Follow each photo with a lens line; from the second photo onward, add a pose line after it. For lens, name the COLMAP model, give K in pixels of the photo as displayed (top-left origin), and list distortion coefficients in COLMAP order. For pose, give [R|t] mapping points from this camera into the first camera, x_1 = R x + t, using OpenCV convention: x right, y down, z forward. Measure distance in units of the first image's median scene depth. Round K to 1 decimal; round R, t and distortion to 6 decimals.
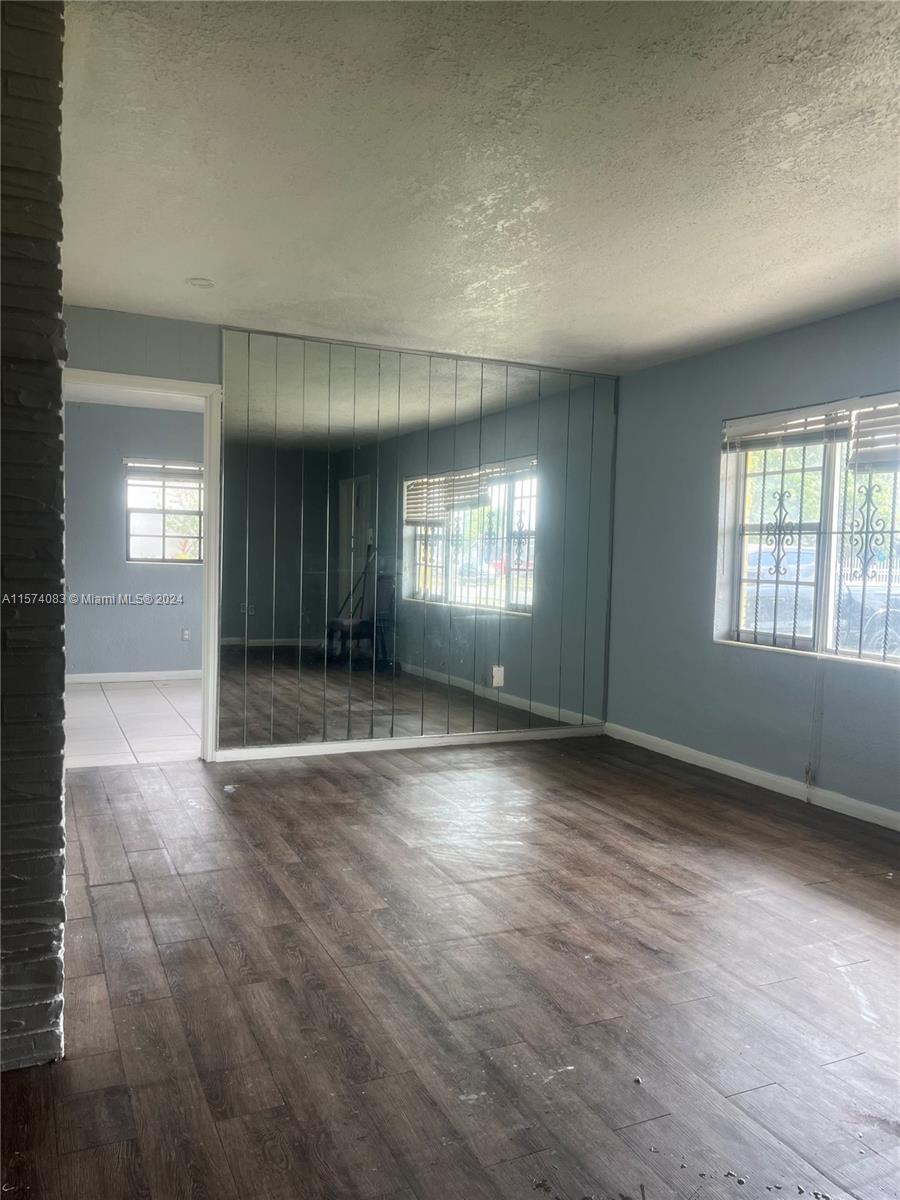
lens RADIAL K [[905.6, 0, 447.6], [0, 905.6, 607.2], [0, 0, 1]] dist [0.071195, -0.099868]
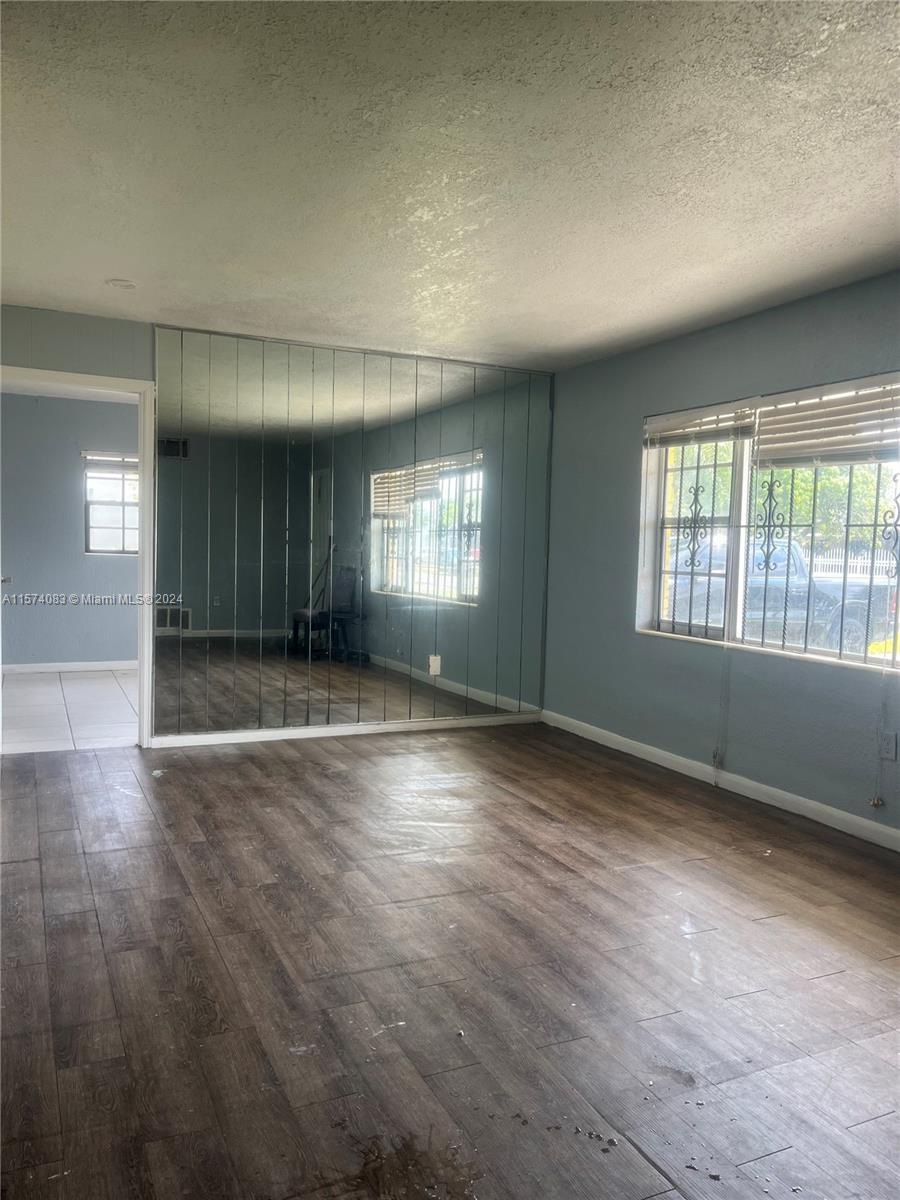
lens RADIAL K [[906.8, 0, 451.7], [0, 906.8, 605.1], [0, 0, 1]] dist [0.073816, -0.107481]
pose [[0.999988, 0.000023, 0.004828, 0.091056], [-0.000060, 0.999972, 0.007547, 0.000297], [-0.004828, -0.007547, 0.999960, -0.038006]]
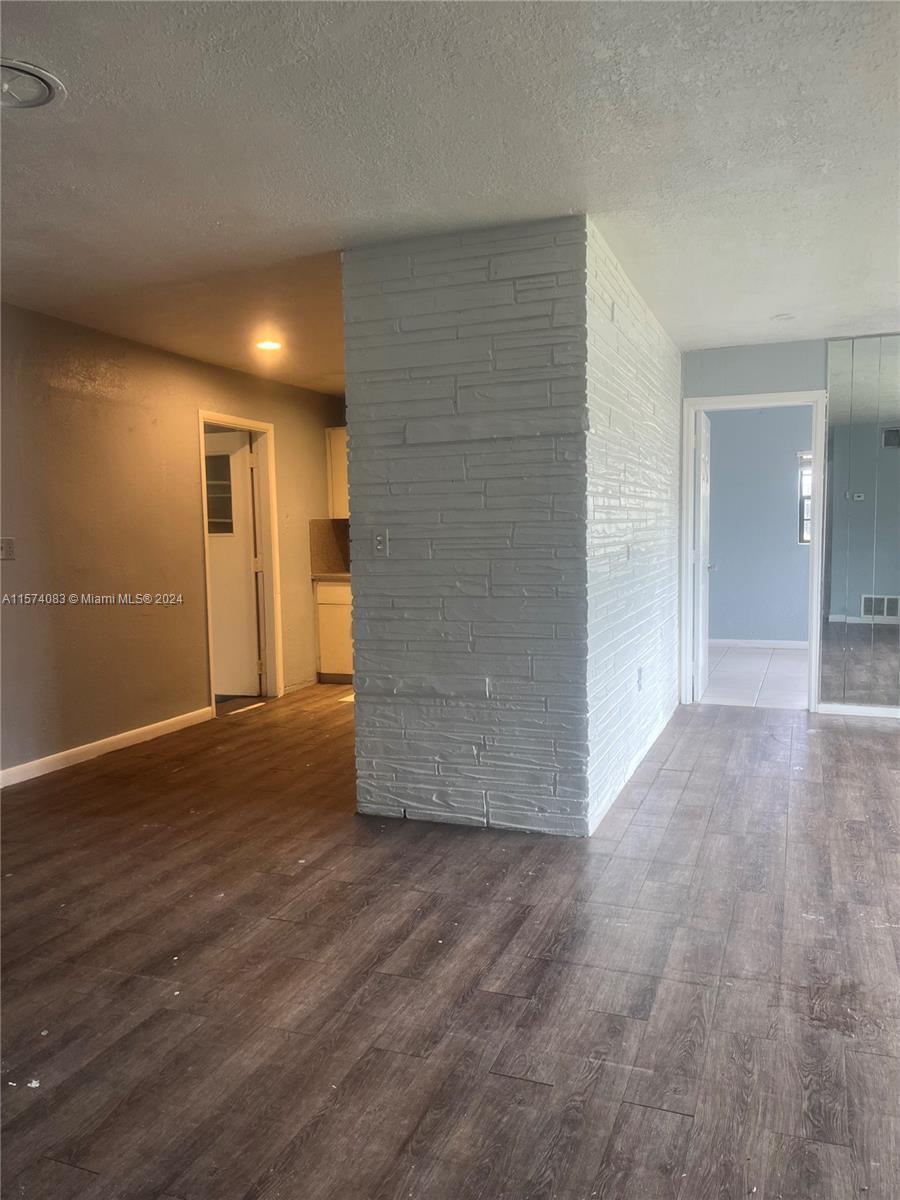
lens RADIAL K [[906.8, 0, 451.7], [0, 906.8, 605.1], [0, 0, 1]] dist [0.073816, -0.107481]
pose [[0.694444, 0.021372, -0.719229, 0.298135], [-0.008894, 0.999737, 0.021120, 0.011983], [0.719492, -0.008269, 0.694452, -0.176140]]
